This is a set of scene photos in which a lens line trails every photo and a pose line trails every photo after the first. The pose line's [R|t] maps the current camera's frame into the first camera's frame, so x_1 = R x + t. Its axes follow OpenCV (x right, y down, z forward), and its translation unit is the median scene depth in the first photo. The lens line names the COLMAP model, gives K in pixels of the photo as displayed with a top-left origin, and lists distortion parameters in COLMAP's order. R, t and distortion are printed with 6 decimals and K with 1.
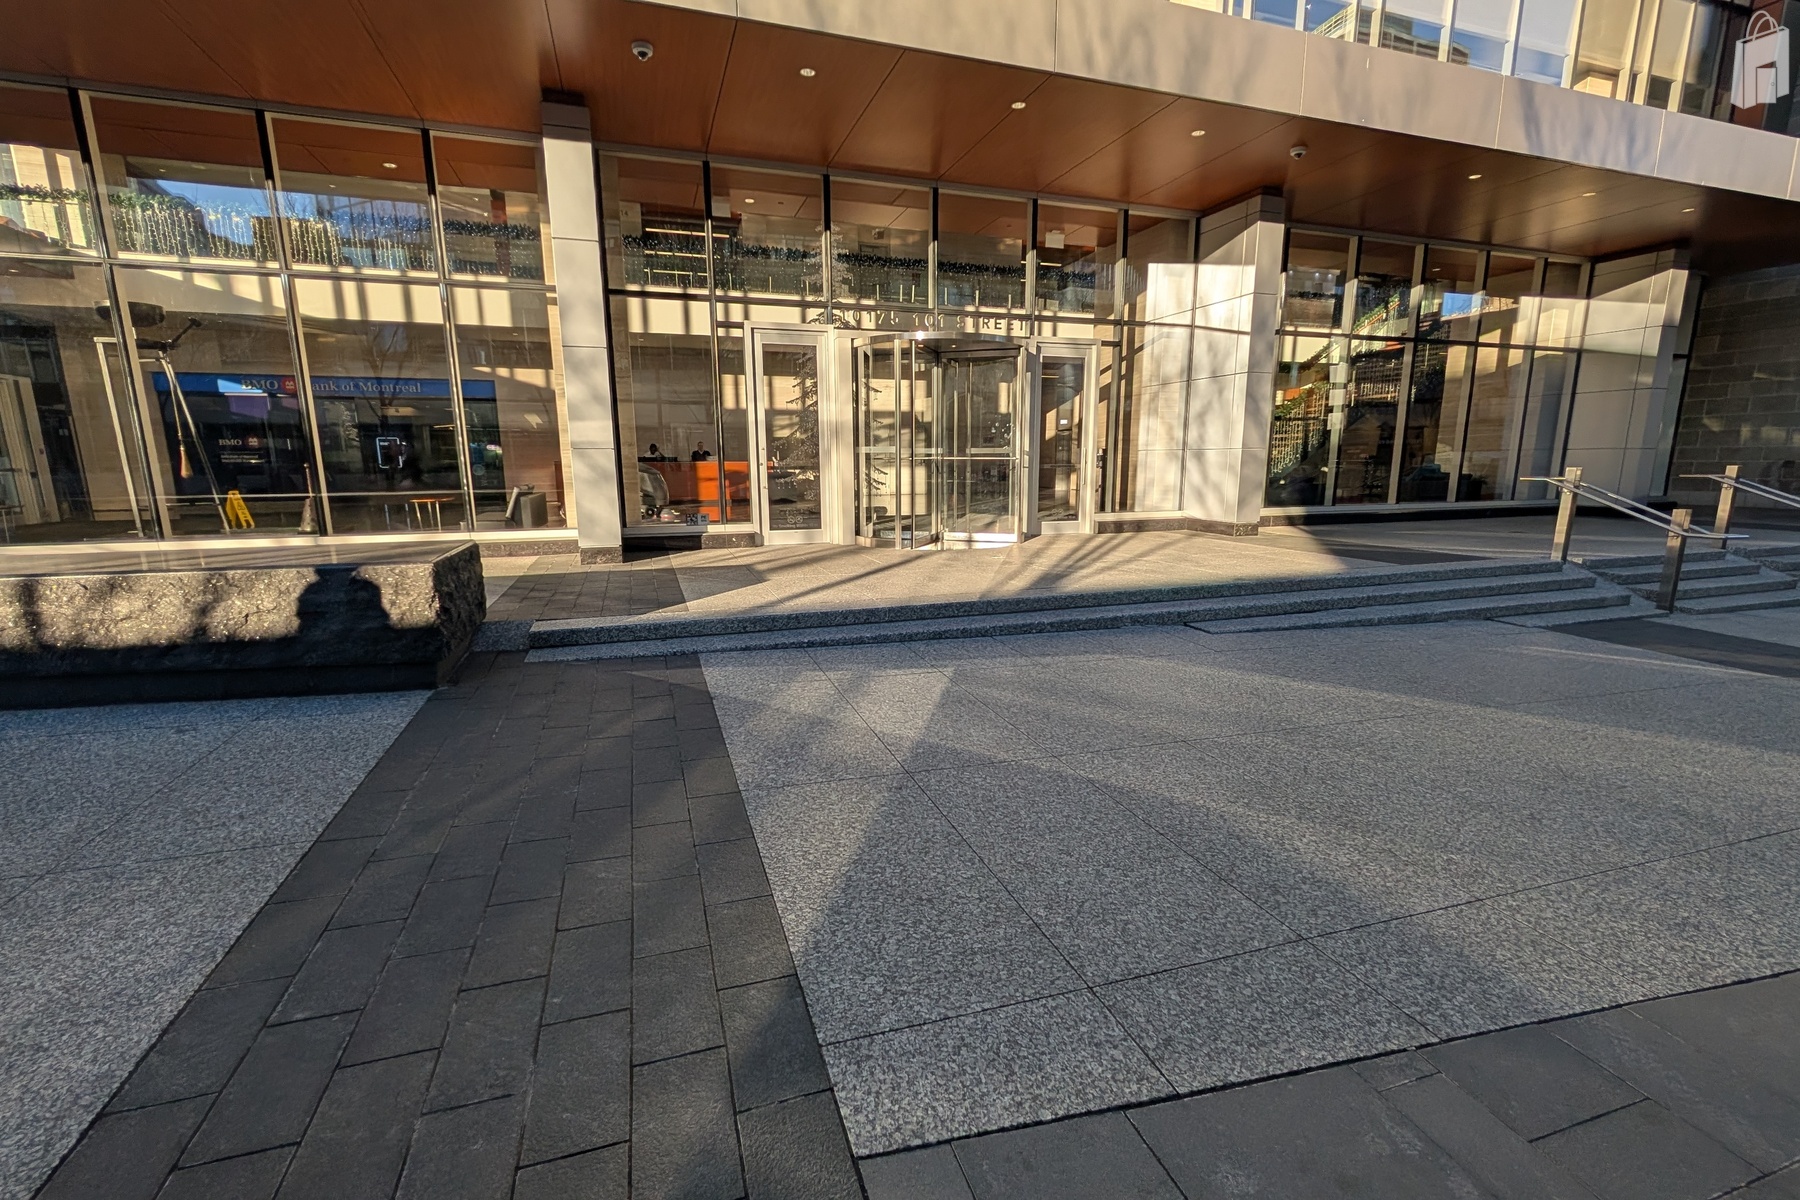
lens RADIAL K [[757.2, 0, 888.1], [0, 757.2, 600.2], [0, 0, 1]] dist [0.000278, -0.000209]
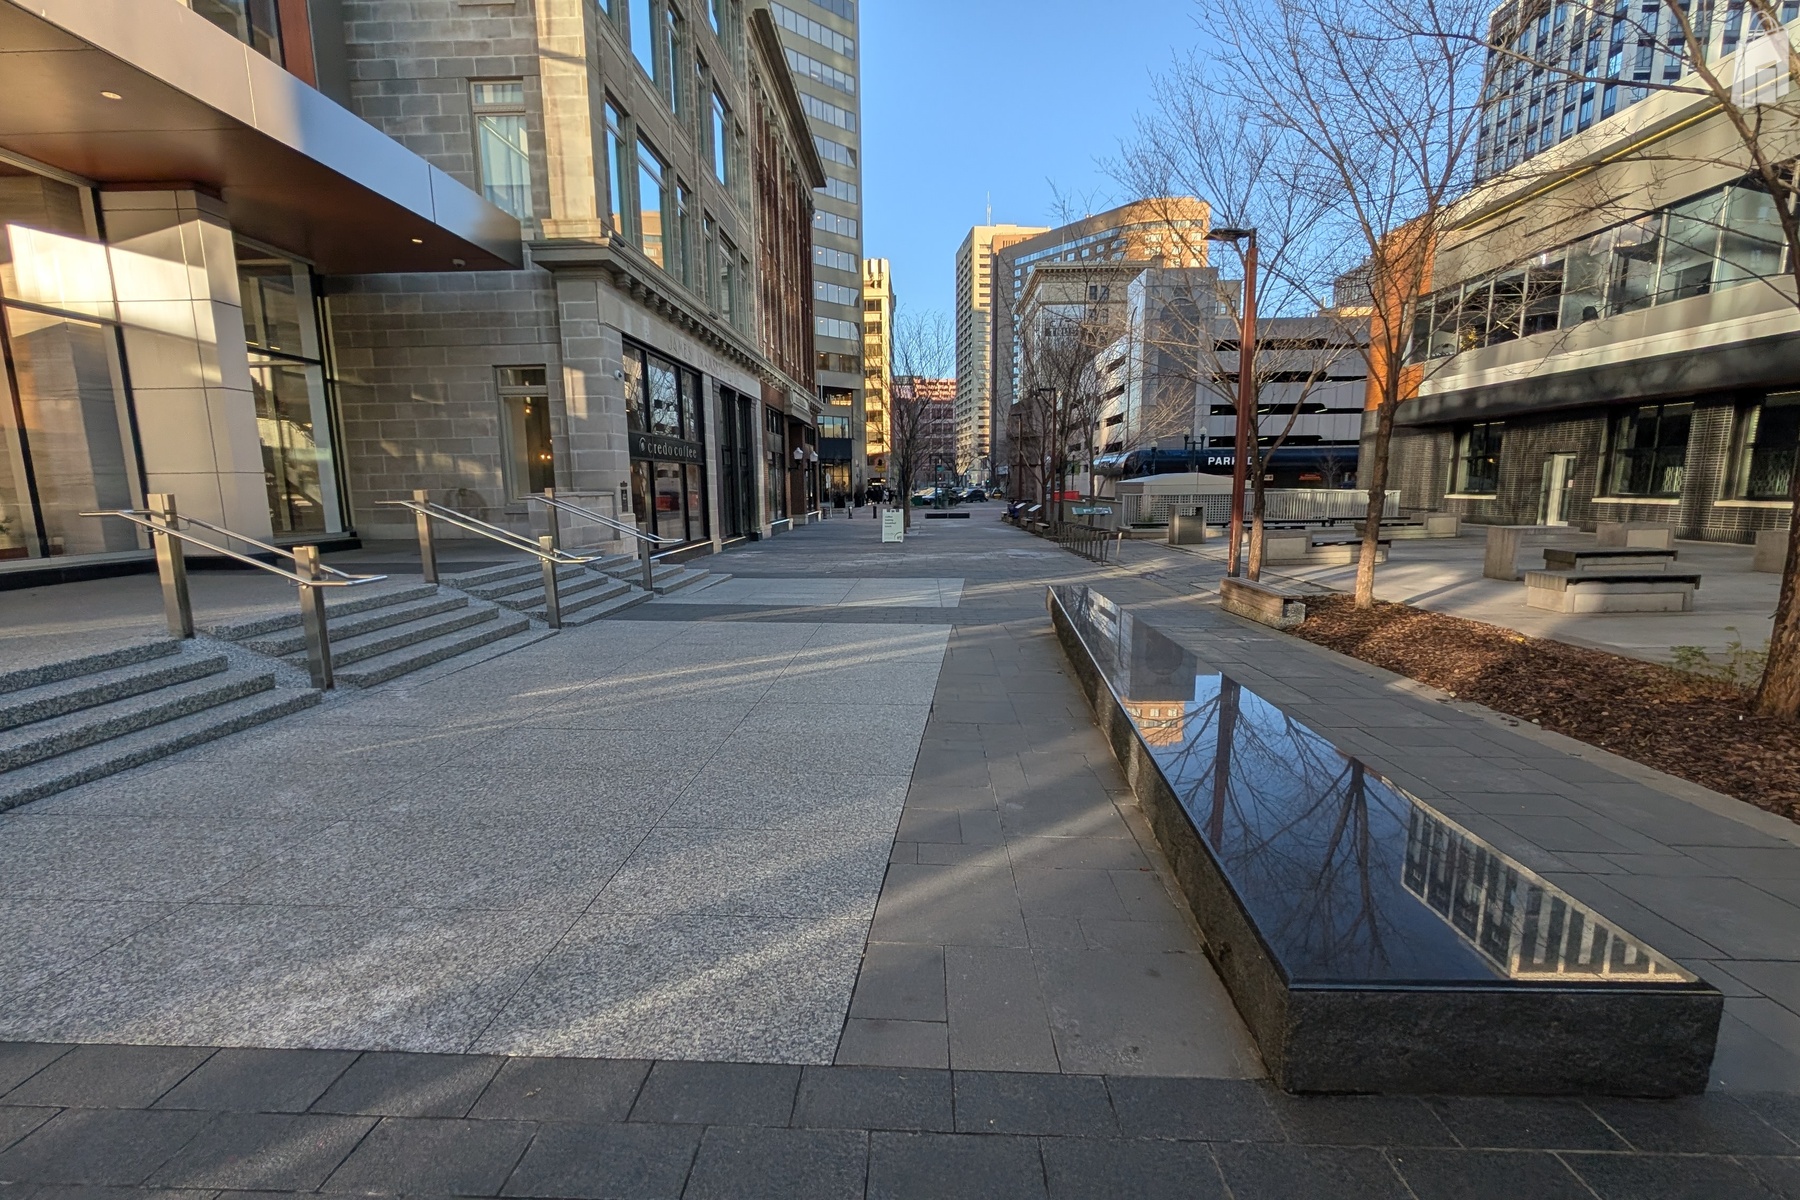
lens RADIAL K [[779.1, 0, 901.2], [0, 779.1, 605.4], [0, 0, 1]] dist [0.002276, 0.000230]
pose [[0.343194, -0.144668, 0.928057, 2.251986], [0.174981, 0.980618, 0.088154, -0.143514], [-0.922822, 0.132138, 0.361856, 0.742214]]
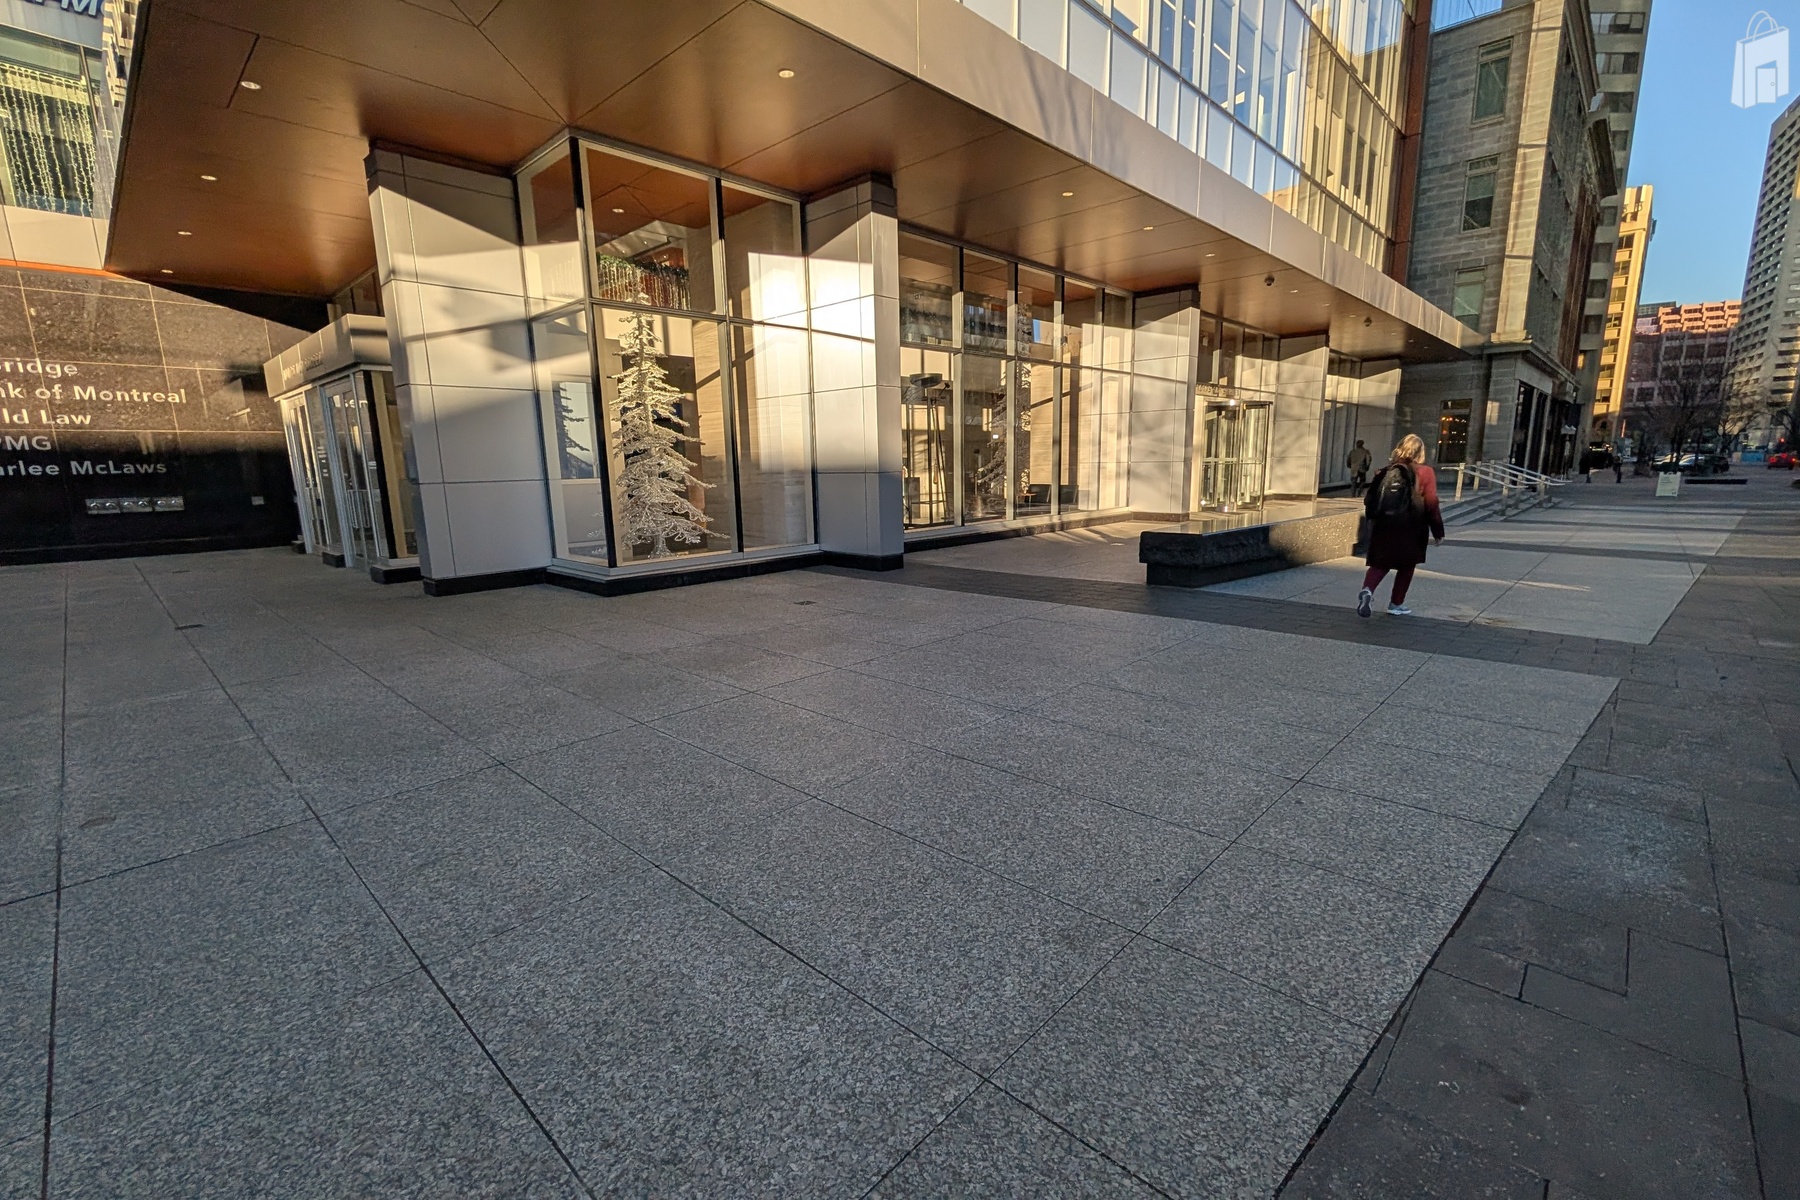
lens RADIAL K [[779.1, 0, 901.2], [0, 779.1, 605.4], [0, 0, 1]] dist [0.002276, 0.000230]
pose [[0.879638, -0.099254, 0.465173, 0.060008], [0.098643, 0.994790, 0.025725, -0.072282], [-0.465303, 0.023258, 0.884846, 0.202678]]
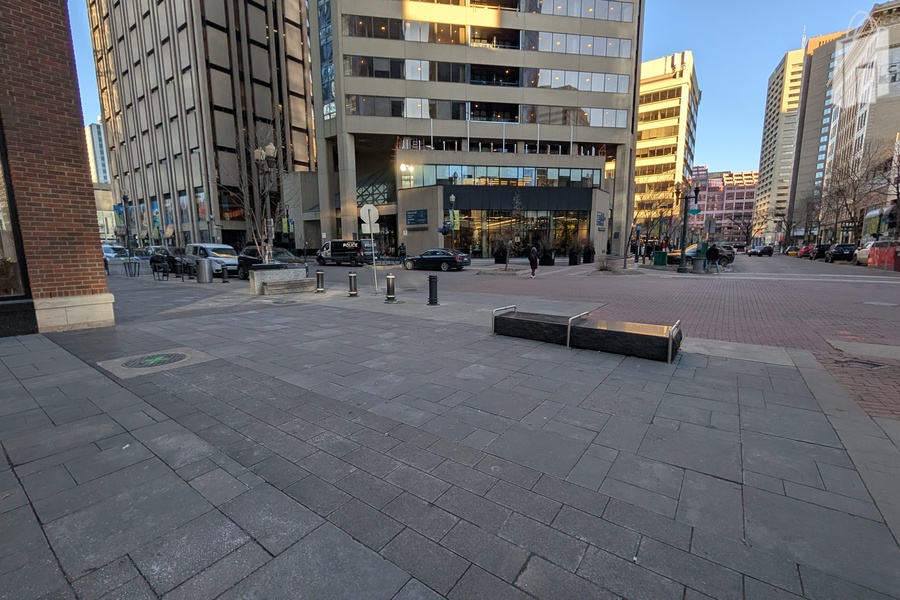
lens RADIAL K [[389.5, 0, 450.6], [0, 389.5, 302.7], [0, 0, 1]] dist [0.002276, 0.000230]
pose [[0.805870, -0.085212, 0.585928, 6.005054], [0.106539, 0.994307, -0.001929, -0.266352], [-0.582428, 0.063979, 0.810361, 1.670160]]
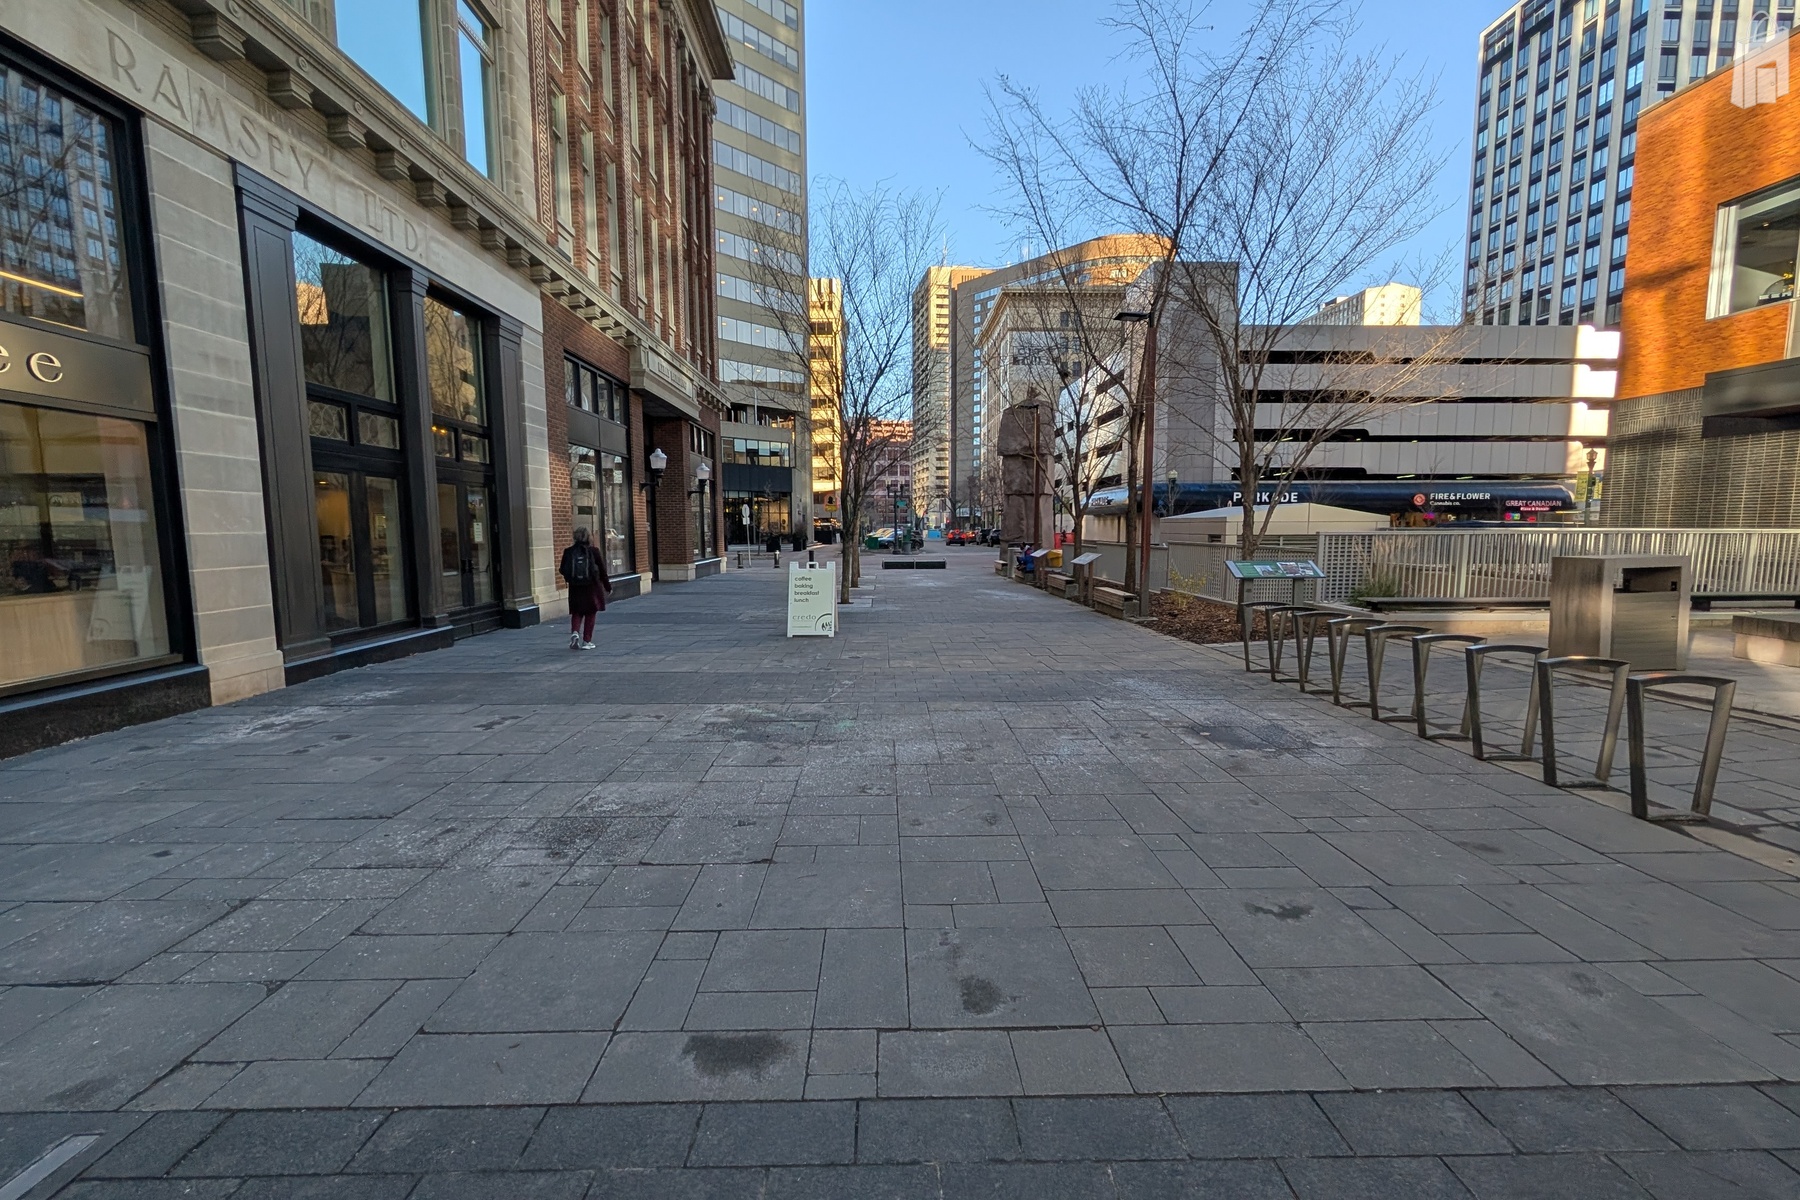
lens RADIAL K [[780.6, 0, 918.5], [0, 780.6, 606.0], [0, 0, 1]] dist [-0.001049, -0.000067]
pose [[0.268835, -0.093883, 0.958600, 3.504102], [0.171544, 0.983994, 0.048261, -0.192365], [-0.947787, 0.151468, 0.280637, 1.159209]]
